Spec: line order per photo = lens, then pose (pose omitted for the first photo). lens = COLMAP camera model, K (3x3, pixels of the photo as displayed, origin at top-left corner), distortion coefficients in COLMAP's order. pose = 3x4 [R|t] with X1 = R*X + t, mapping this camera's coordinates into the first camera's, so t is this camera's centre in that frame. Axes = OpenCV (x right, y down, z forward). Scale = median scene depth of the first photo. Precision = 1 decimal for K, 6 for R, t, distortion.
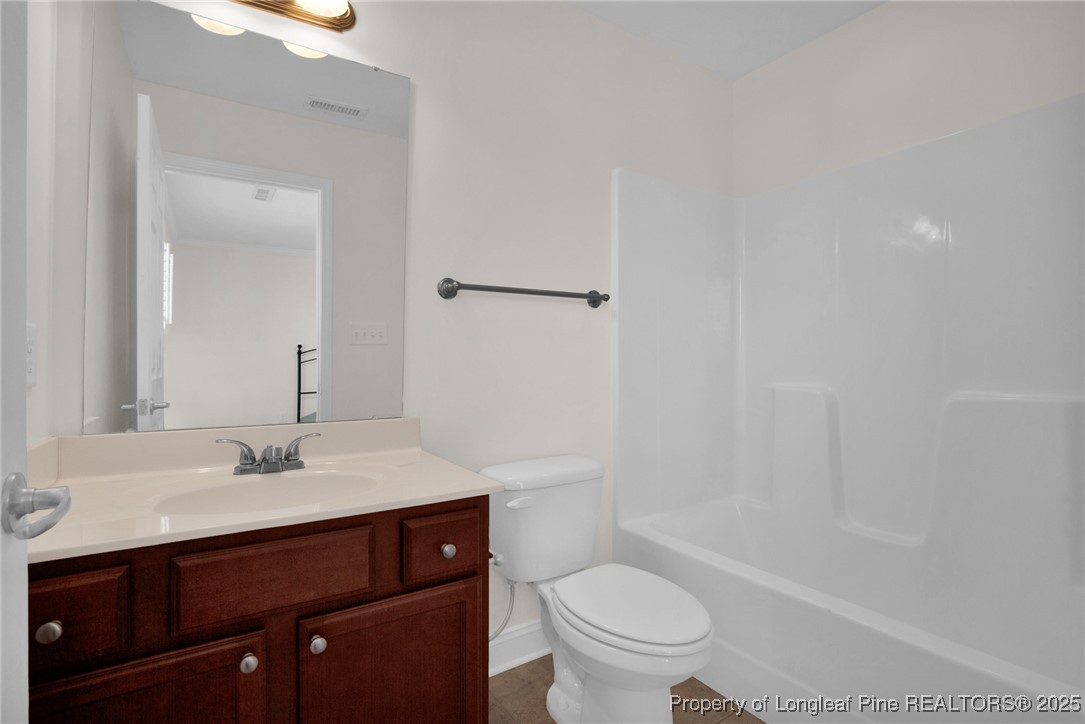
lens RADIAL K [[518.0, 0, 533.1], [0, 518.0, 362.5], [0, 0, 1]] dist [-0.032486, 0.000086]
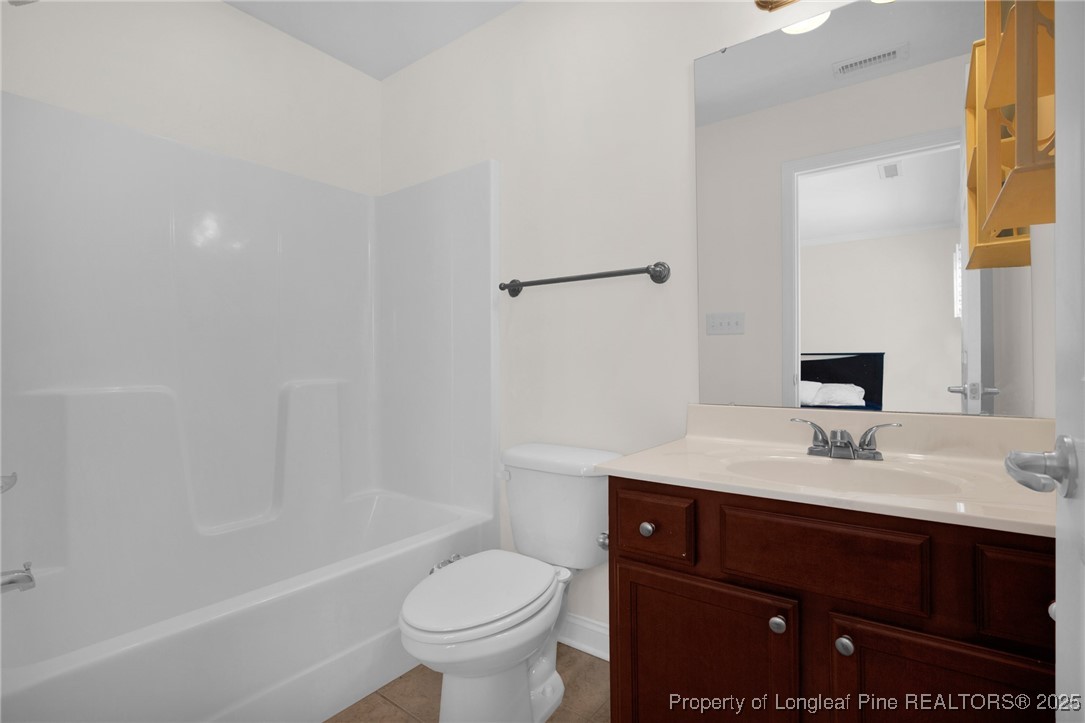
lens RADIAL K [[518.0, 0, 533.1], [0, 518.0, 362.0], [0, 0, 1]] dist [-0.032486, 0.000086]
pose [[0.410289, 0.012672, -0.911867, 0.151027], [0.016193, 0.999645, 0.021178, 0.001272], [0.911812, -0.023455, 0.409938, 0.081318]]
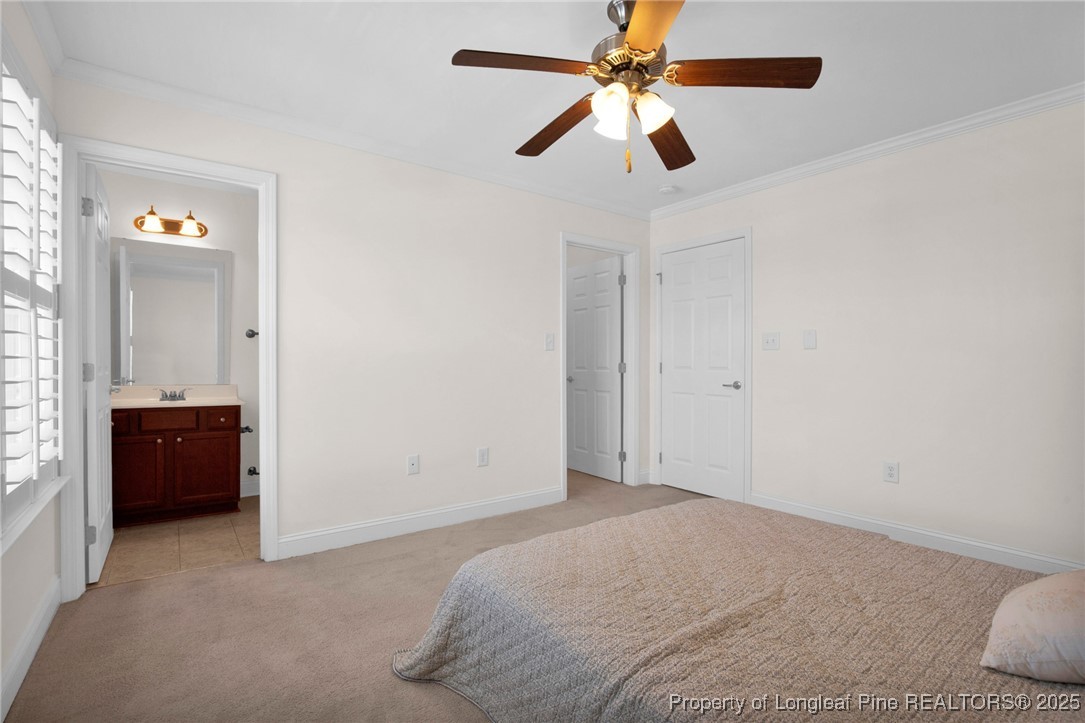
lens RADIAL K [[518.0, 0, 533.1], [0, 518.0, 362.0], [0, 0, 1]] dist [-0.032486, 0.000086]
pose [[0.998359, 0.009177, 0.056522, 1.577188], [-0.010257, 0.999770, 0.018856, -0.097195], [-0.056336, -0.019405, 0.998223, -2.315290]]
